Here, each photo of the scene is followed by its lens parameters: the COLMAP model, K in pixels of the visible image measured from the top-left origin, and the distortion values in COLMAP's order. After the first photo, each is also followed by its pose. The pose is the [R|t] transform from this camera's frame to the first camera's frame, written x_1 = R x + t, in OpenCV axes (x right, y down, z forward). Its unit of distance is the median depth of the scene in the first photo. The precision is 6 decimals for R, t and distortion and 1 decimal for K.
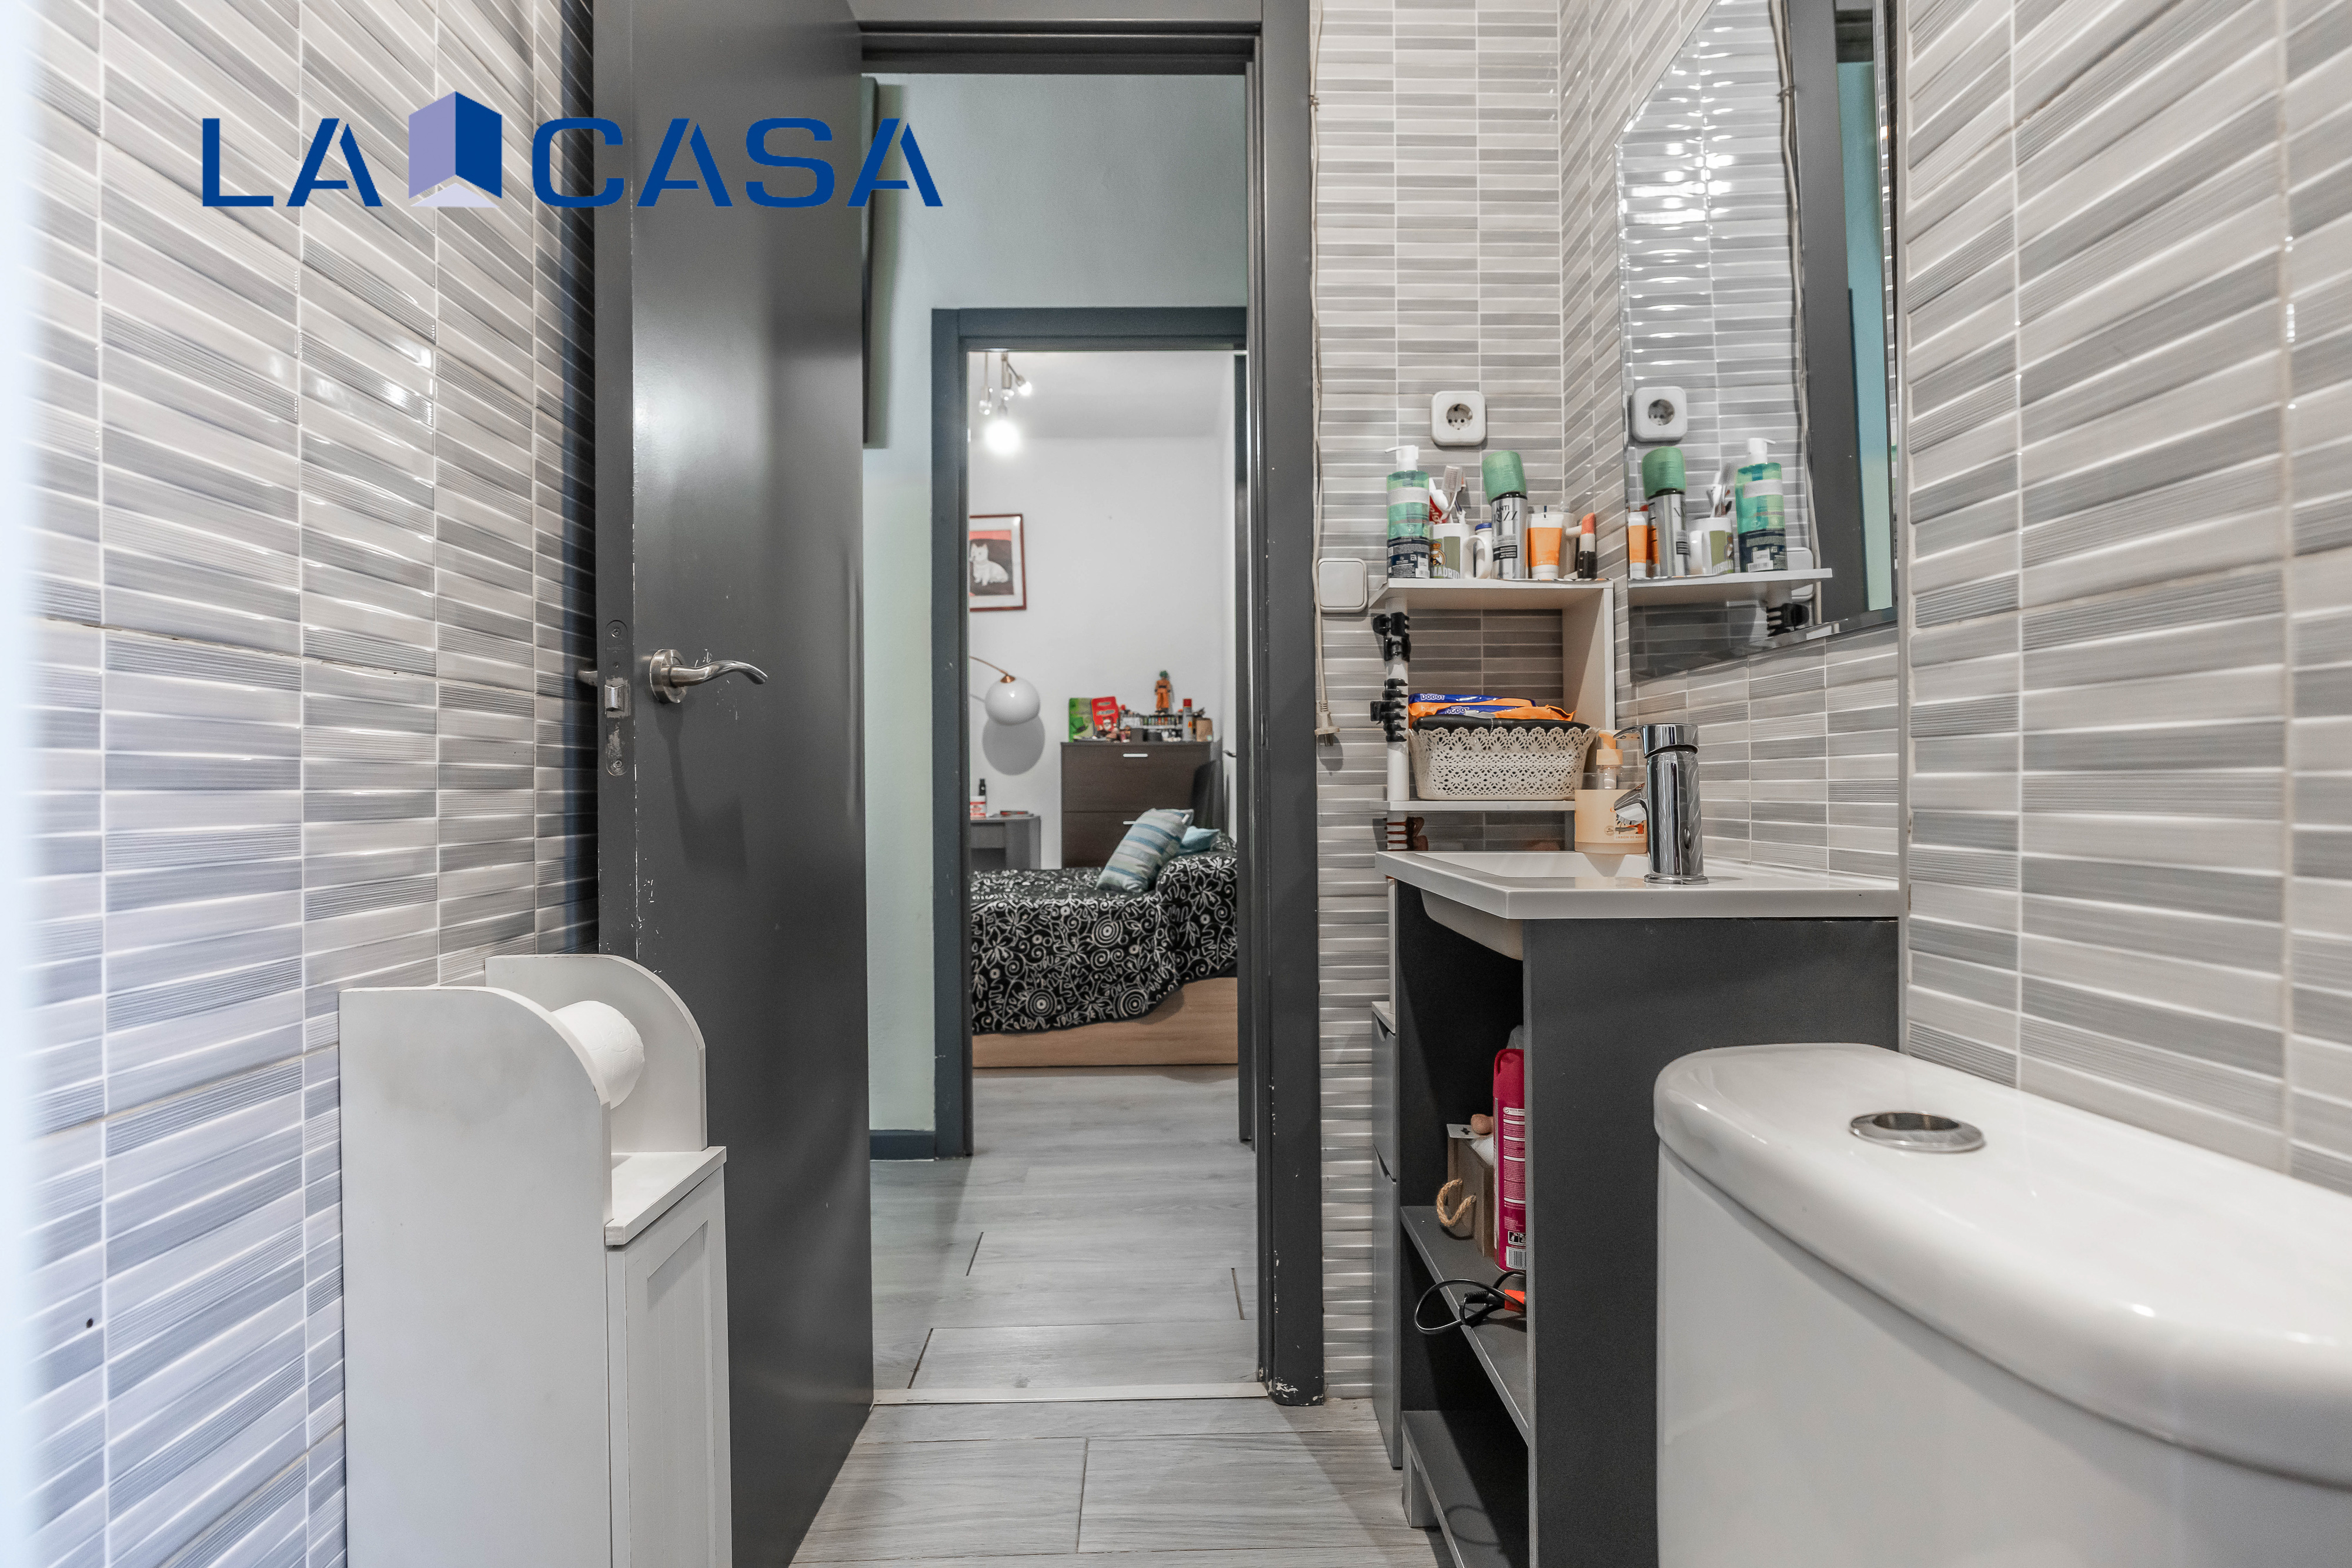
lens RADIAL K [[1058.9, 0, 1180.8], [0, 1058.9, 775.0], [0, 0, 1]] dist [-0.006899, 0.000682]
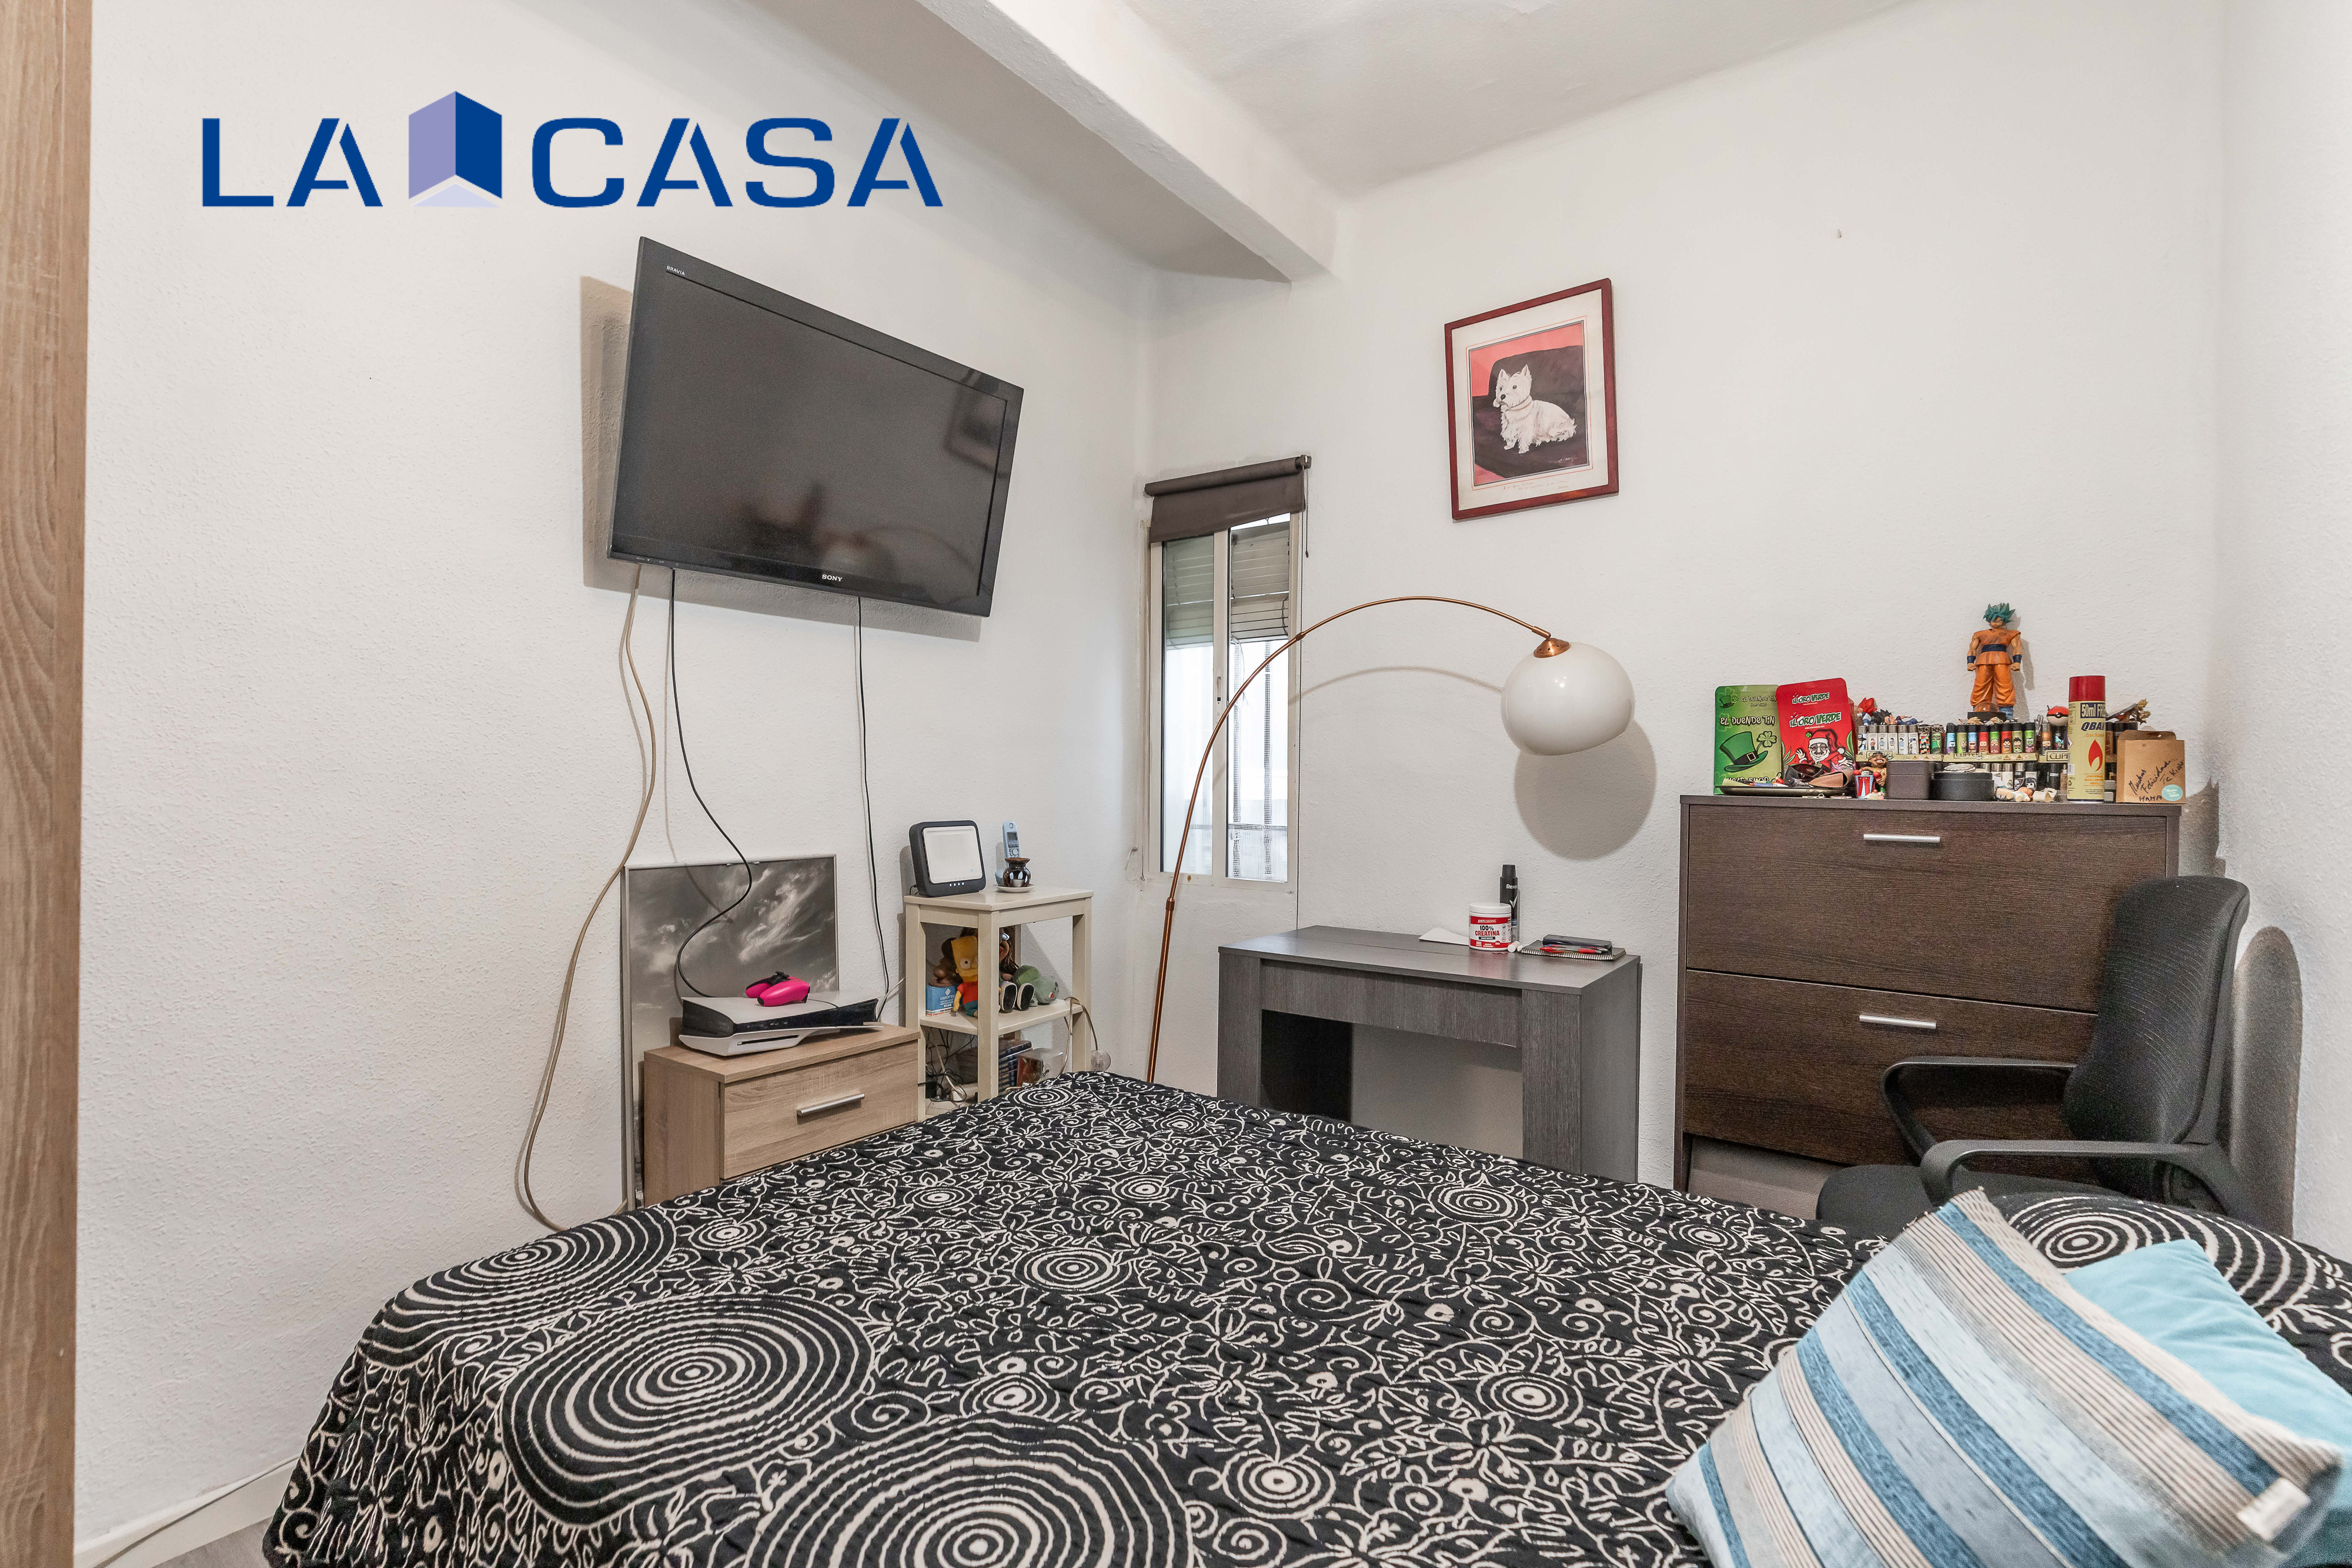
lens RADIAL K [[1058.9, 0, 1191.2], [0, 1058.9, 782.0], [0, 0, 1]] dist [-0.006899, 0.000682]
pose [[0.796141, 0.015226, -0.604919, -0.017286], [-0.012106, 0.999884, 0.009236, -0.036557], [0.604989, -0.000030, 0.796233, 0.543519]]
